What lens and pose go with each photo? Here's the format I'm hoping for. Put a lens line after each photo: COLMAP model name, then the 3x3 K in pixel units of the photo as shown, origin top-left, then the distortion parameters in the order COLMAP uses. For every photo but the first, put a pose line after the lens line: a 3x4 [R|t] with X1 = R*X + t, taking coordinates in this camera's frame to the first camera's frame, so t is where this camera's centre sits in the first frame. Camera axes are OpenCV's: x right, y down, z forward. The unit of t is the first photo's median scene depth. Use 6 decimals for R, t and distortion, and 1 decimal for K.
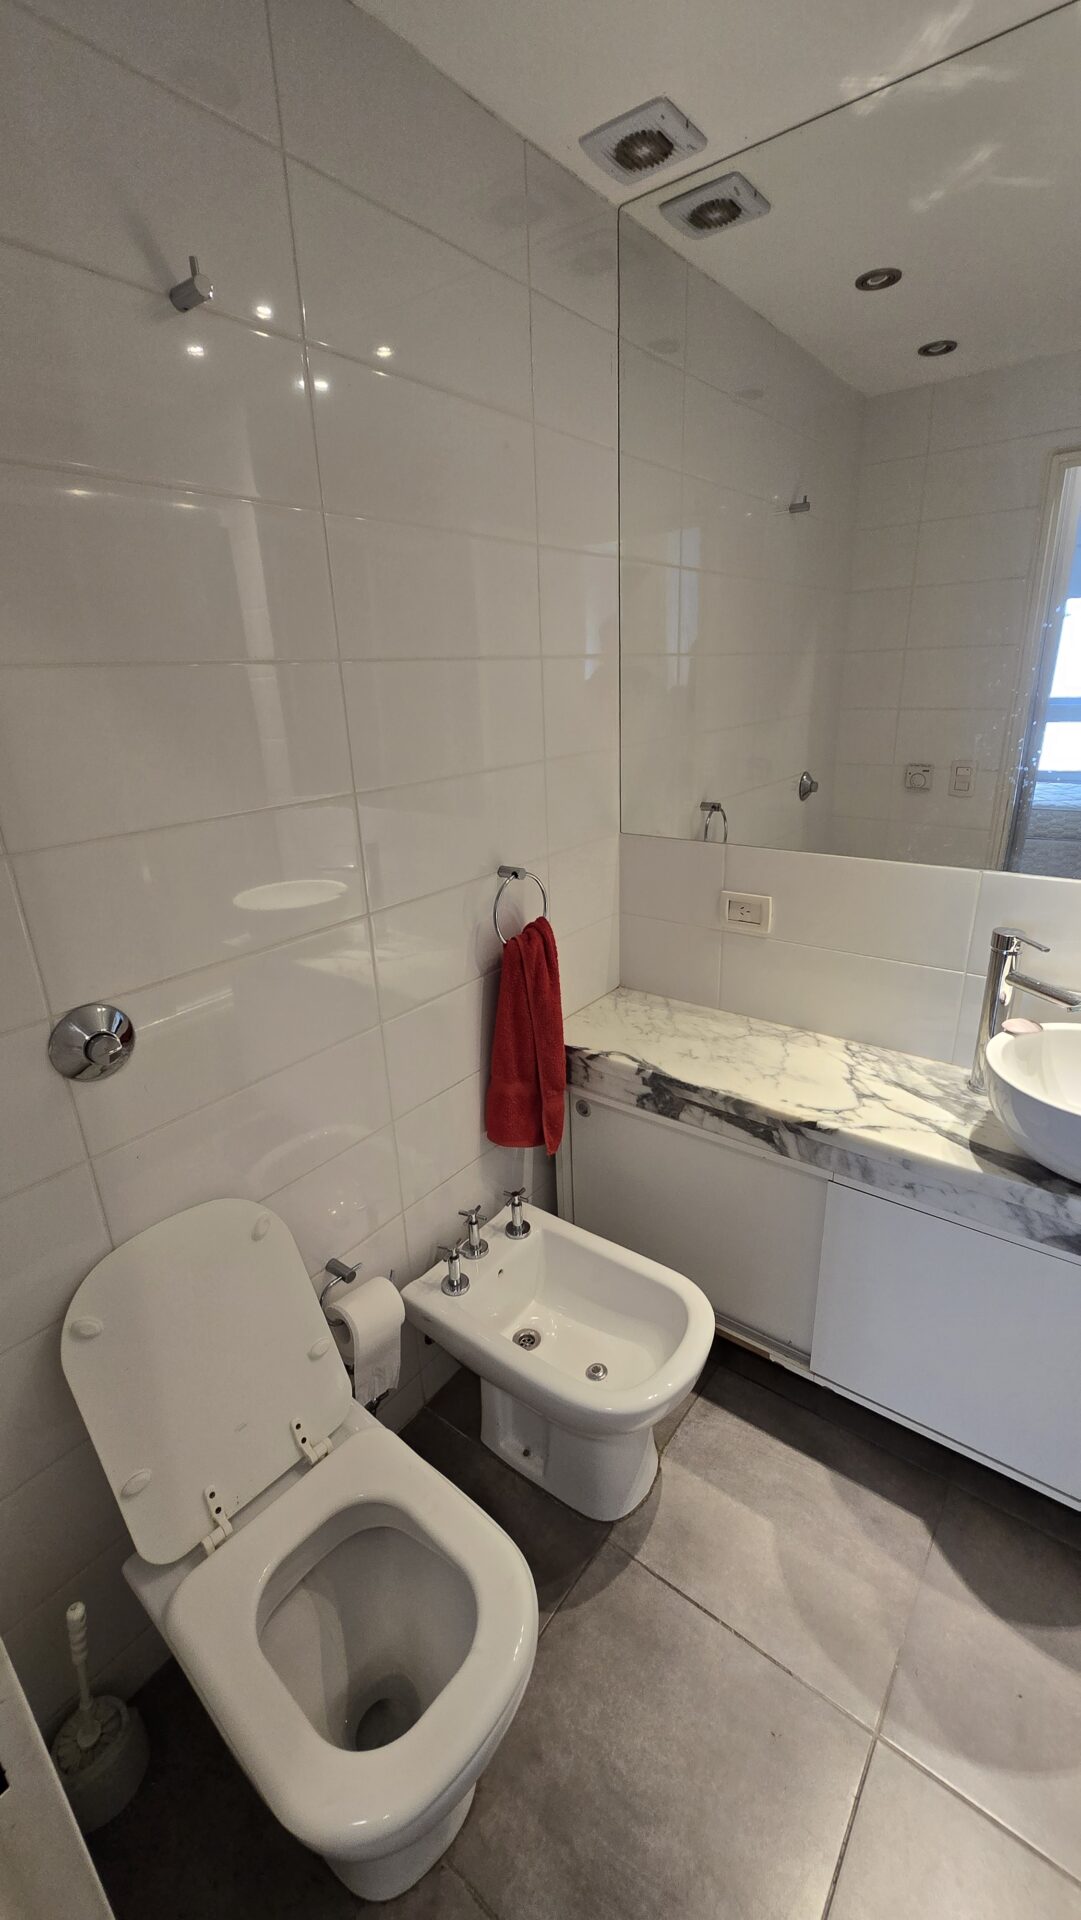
lens RADIAL K [[783.9, 0, 535.5], [0, 783.9, 956.0], [0, 0, 1]] dist [-0.001350, -0.002917]
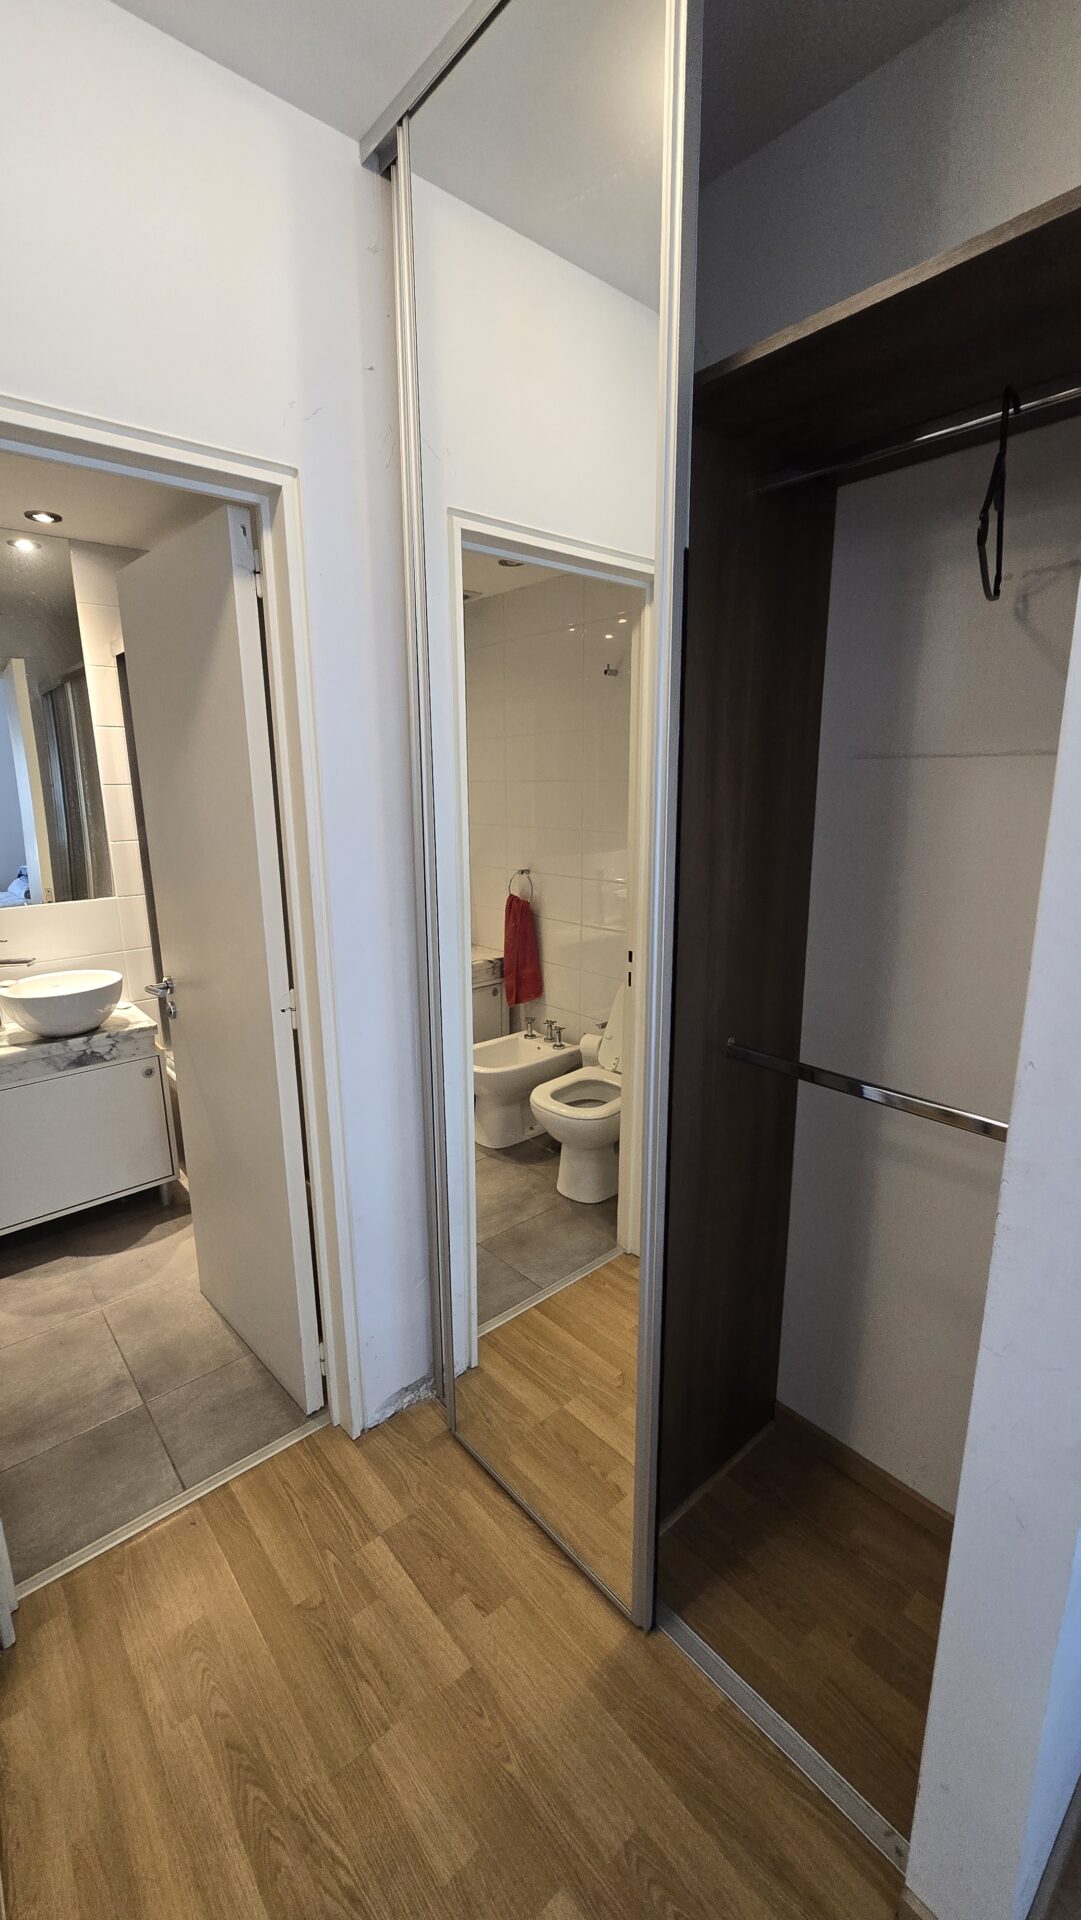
lens RADIAL K [[778.1, 0, 540.5], [0, 778.1, 960.0], [0, 0, 1]] dist [-0.012455, 0.004717]
pose [[0.198672, -0.182618, 0.962902, -0.806934], [0.331679, 0.937042, 0.109280, 0.226648], [-0.922236, 0.297663, 0.246734, -0.593819]]
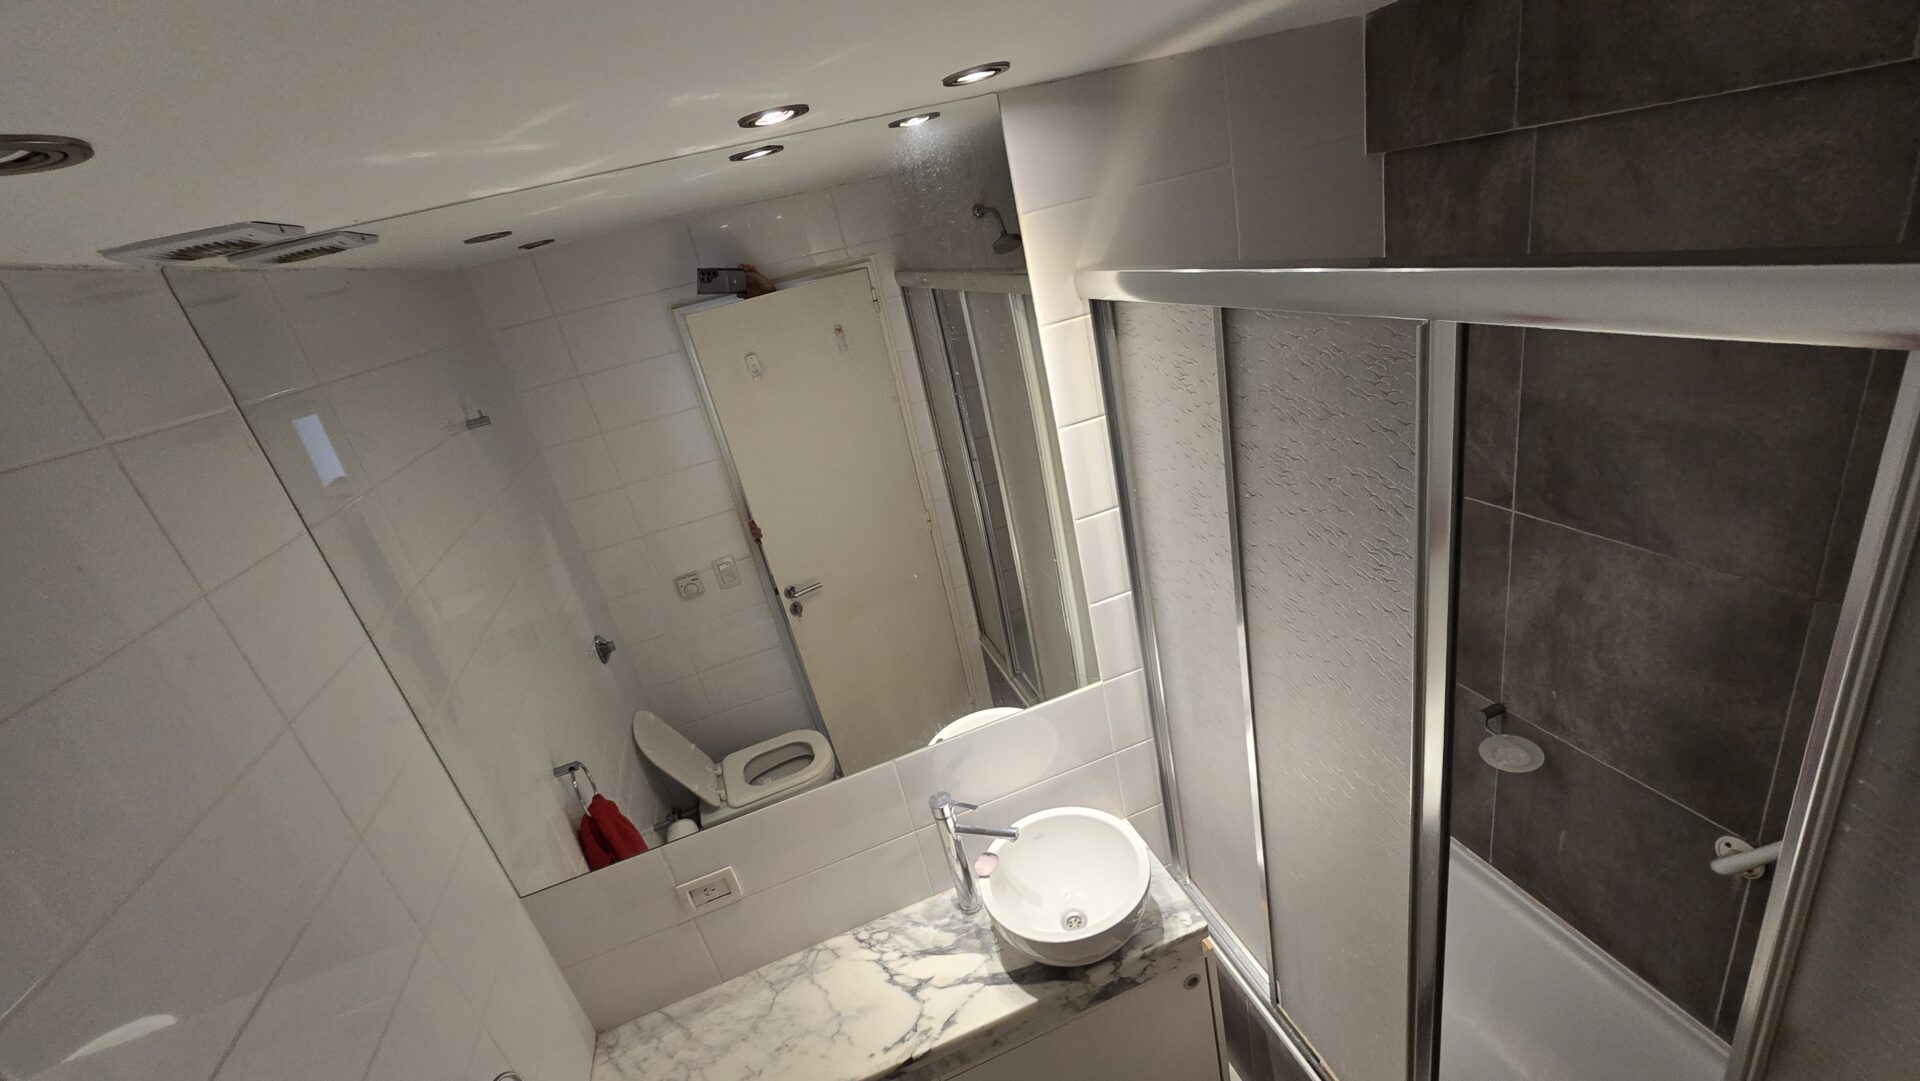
lens RADIAL K [[782.0, 0, 951.8], [0, 782.0, 553.6], [0, 0, 1]] dist [-0.000920, -0.000024]
pose [[0.568213, -0.394924, 0.721921, -0.099768], [0.448159, 0.884301, 0.131014, -0.462540], [-0.690136, 0.249091, 0.679460, 0.057478]]
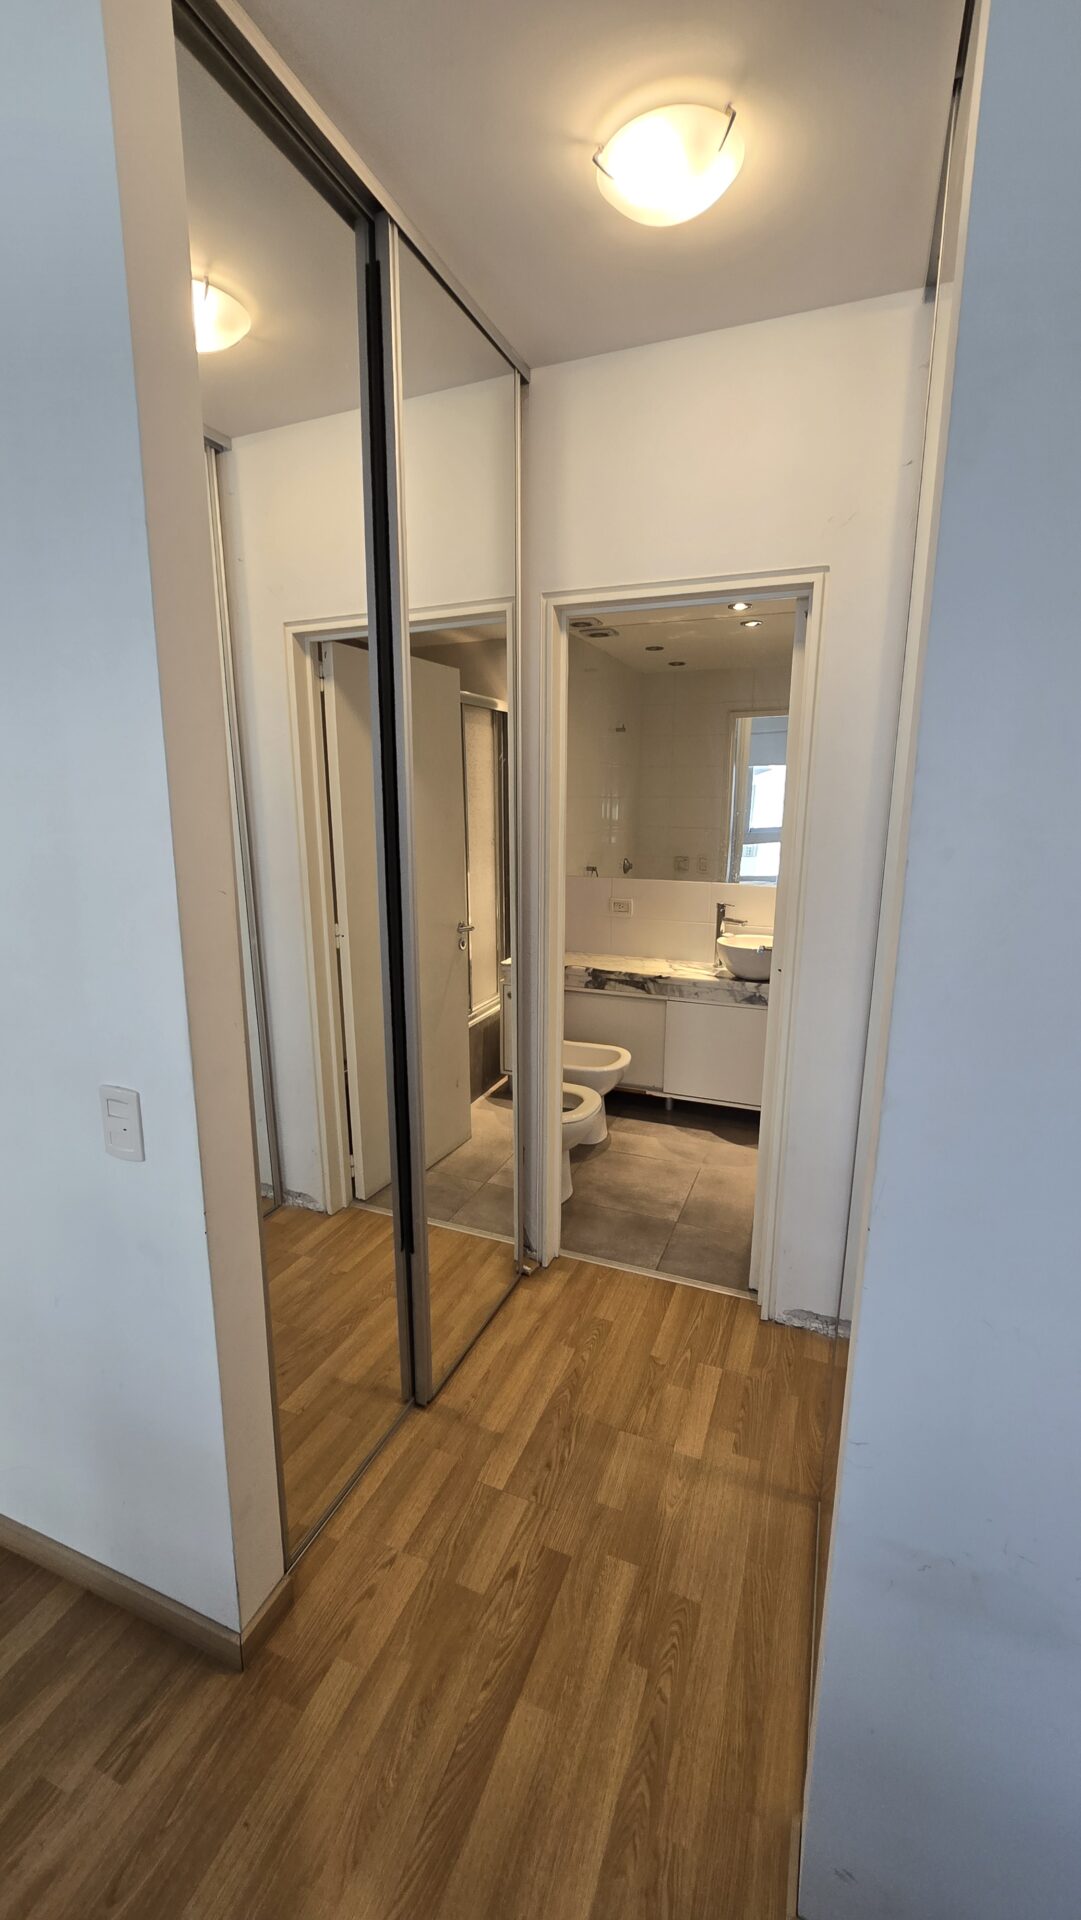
lens RADIAL K [[786.8, 0, 536.6], [0, 786.8, 967.8], [0, 0, 1]] dist [-0.013728, -0.000033]
pose [[0.961426, -0.015168, 0.274645, -0.676314], [0.052056, 0.990468, -0.127528, 0.448197], [-0.270093, 0.136906, 0.953051, -1.230790]]
